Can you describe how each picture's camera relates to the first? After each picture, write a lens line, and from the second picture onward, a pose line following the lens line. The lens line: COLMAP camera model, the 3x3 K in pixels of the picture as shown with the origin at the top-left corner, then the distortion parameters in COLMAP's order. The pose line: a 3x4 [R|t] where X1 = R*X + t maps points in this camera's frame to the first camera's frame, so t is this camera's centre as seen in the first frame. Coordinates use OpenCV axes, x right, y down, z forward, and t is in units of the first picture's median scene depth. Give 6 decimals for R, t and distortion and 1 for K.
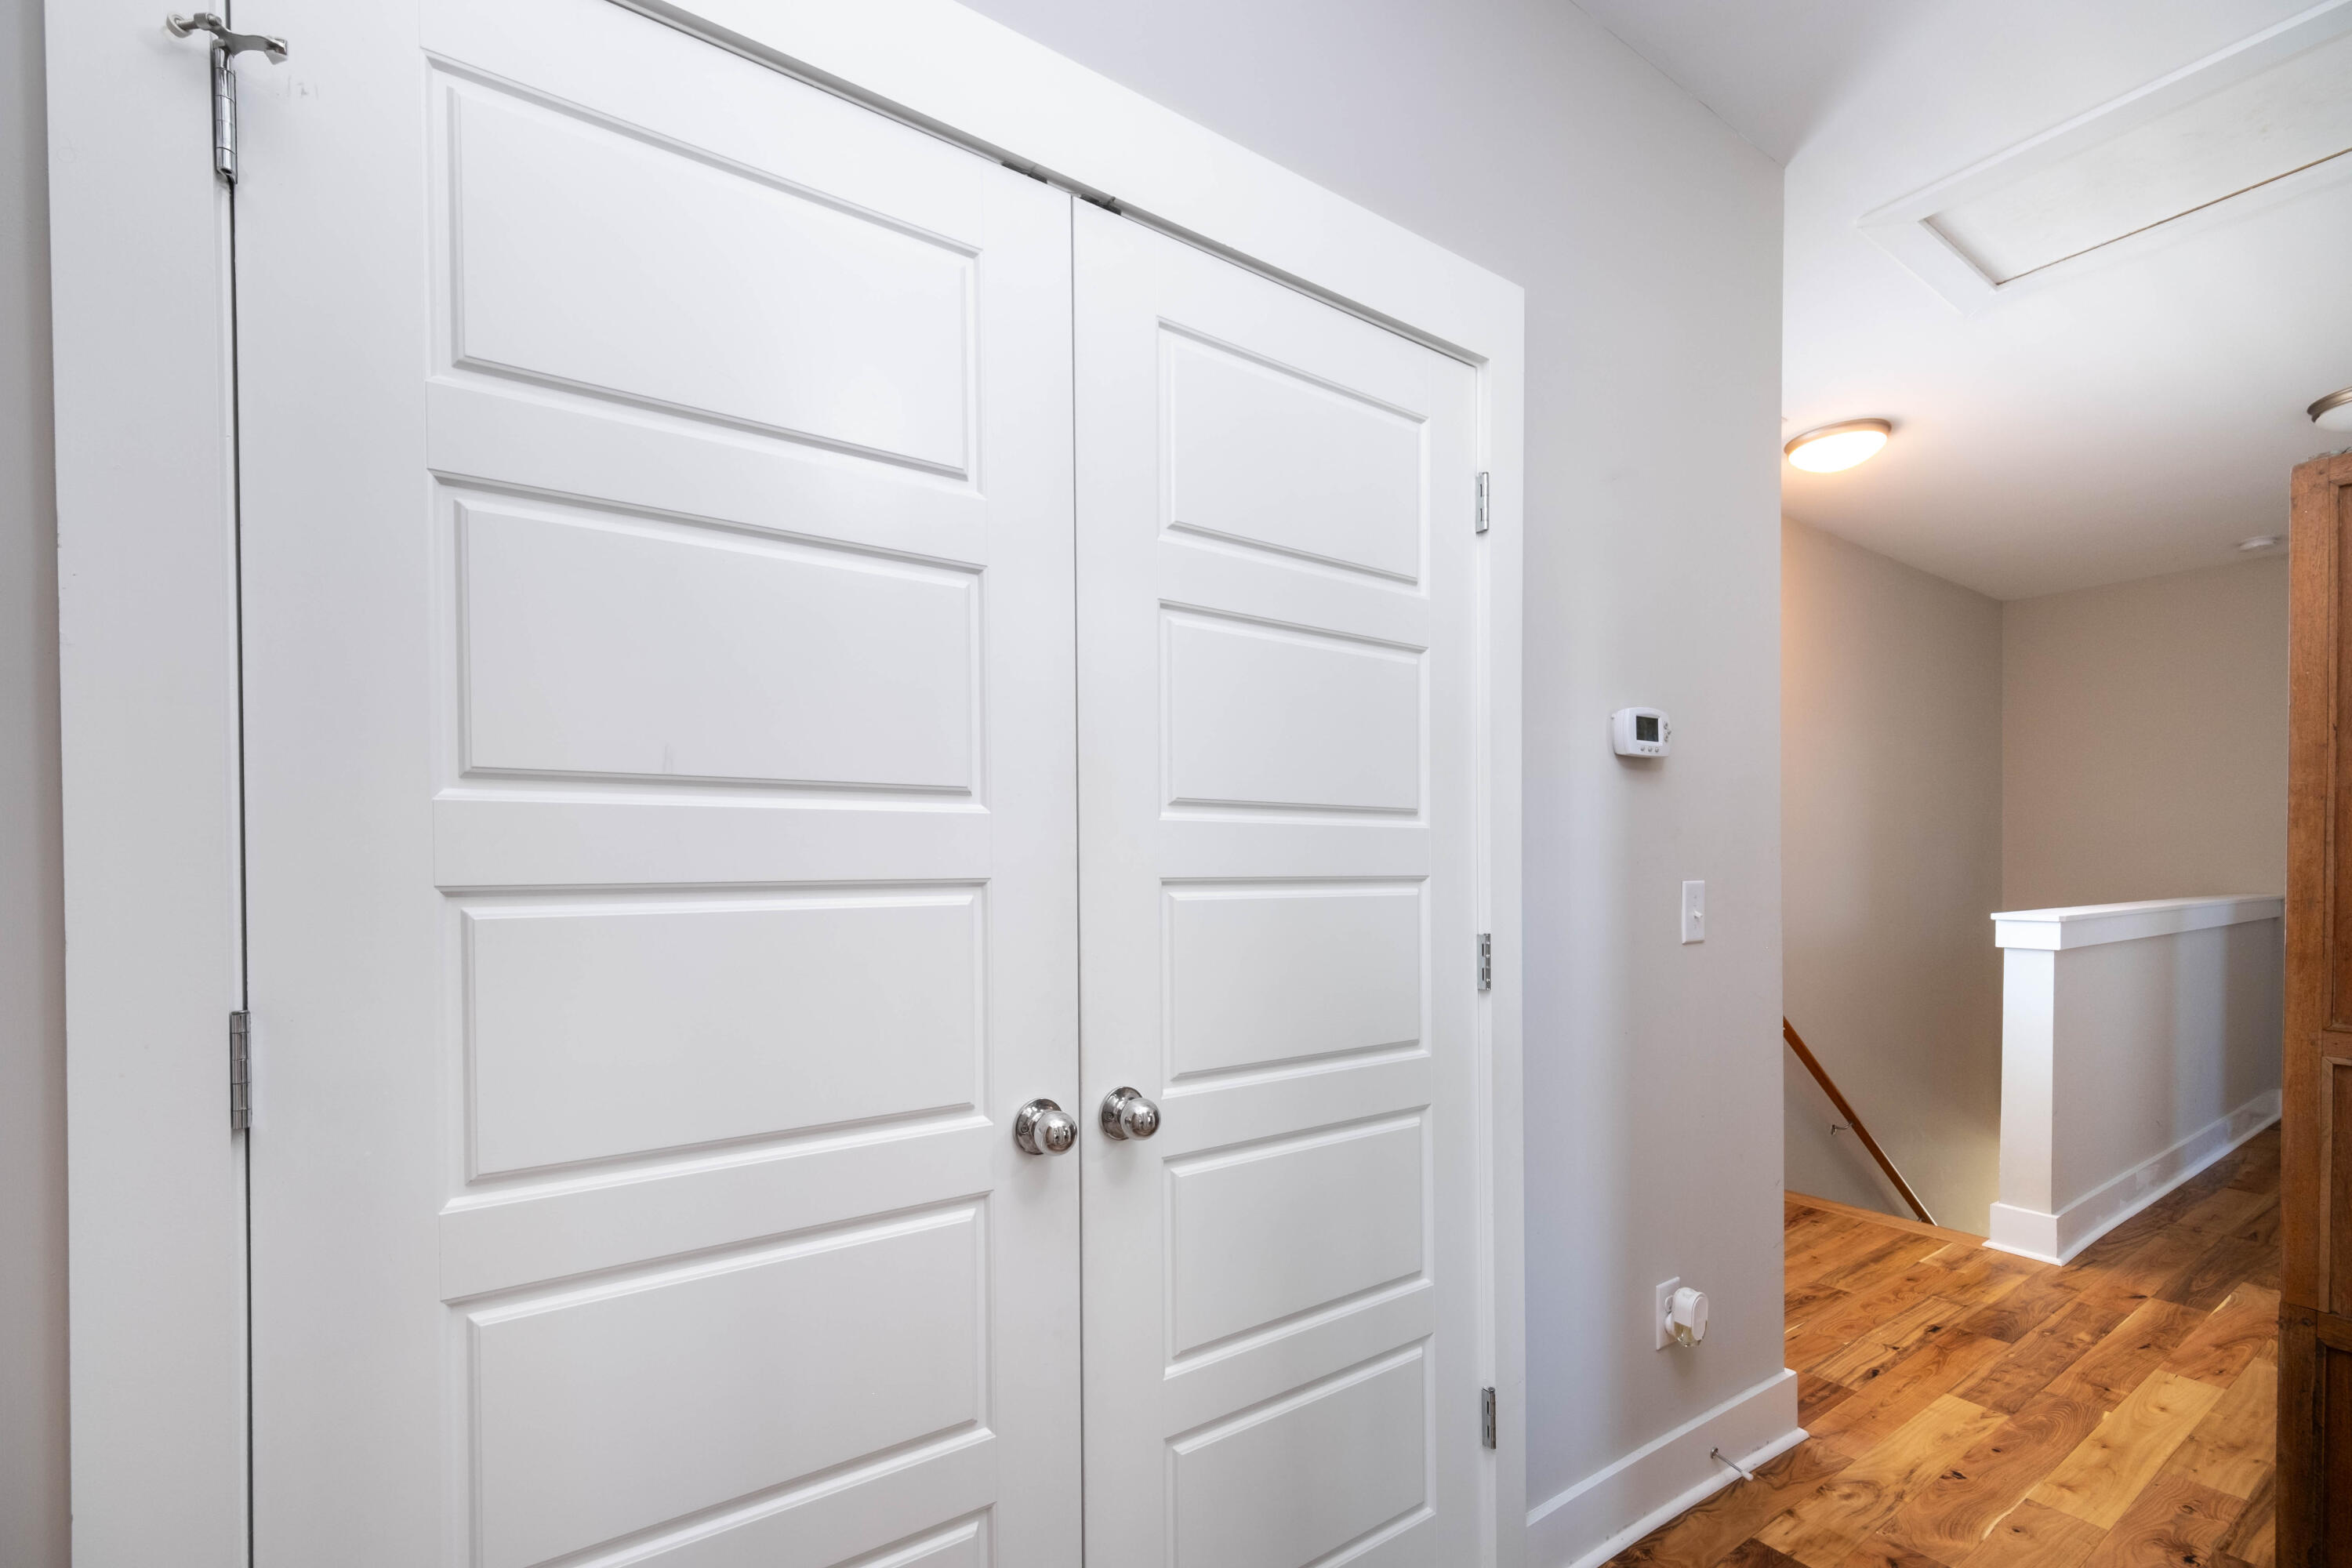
lens RADIAL K [[1014.5, 0, 1132.3], [0, 1014.5, 880.6], [0, 0, 1]] dist [0.002684, 0.000860]
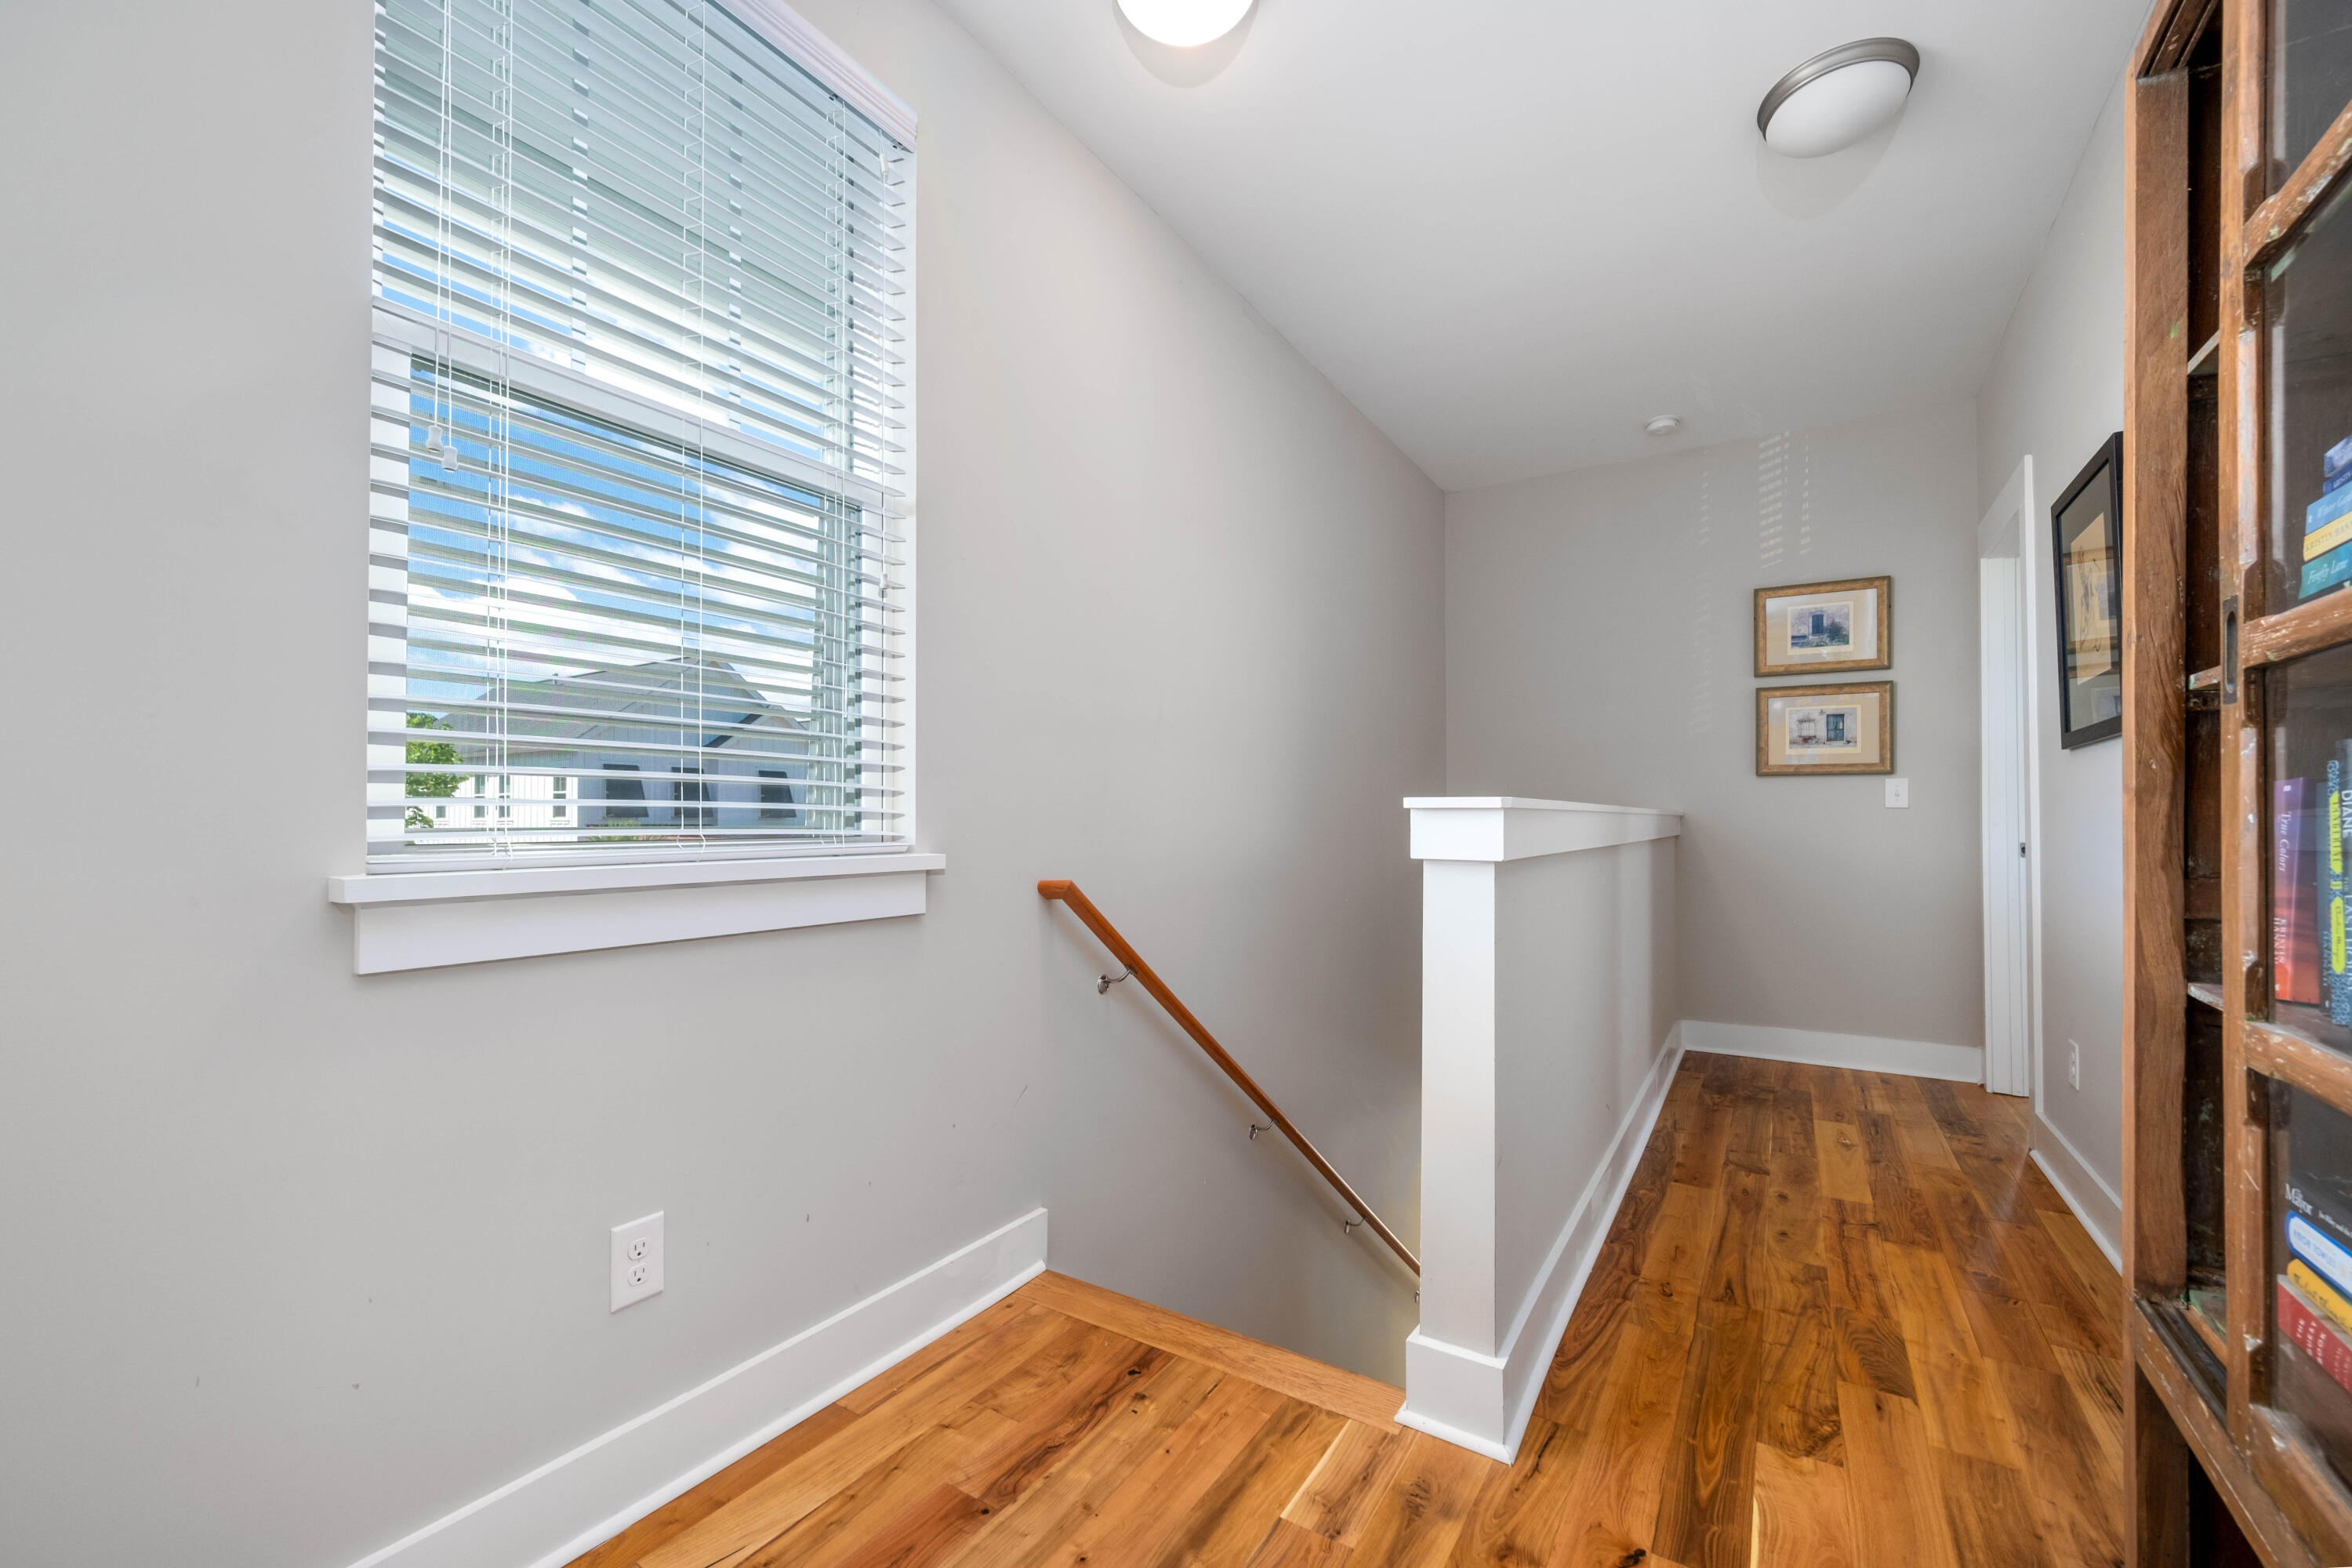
lens RADIAL K [[954.8, 0, 1177.5], [0, 954.8, 800.2], [0, 0, 1]] dist [-0.001313, -0.000100]
pose [[0.914824, 0.014284, 0.403600, 0.526099], [-0.001351, 0.999477, -0.032311, 0.050710], [-0.403851, 0.029014, 0.914365, 0.580543]]
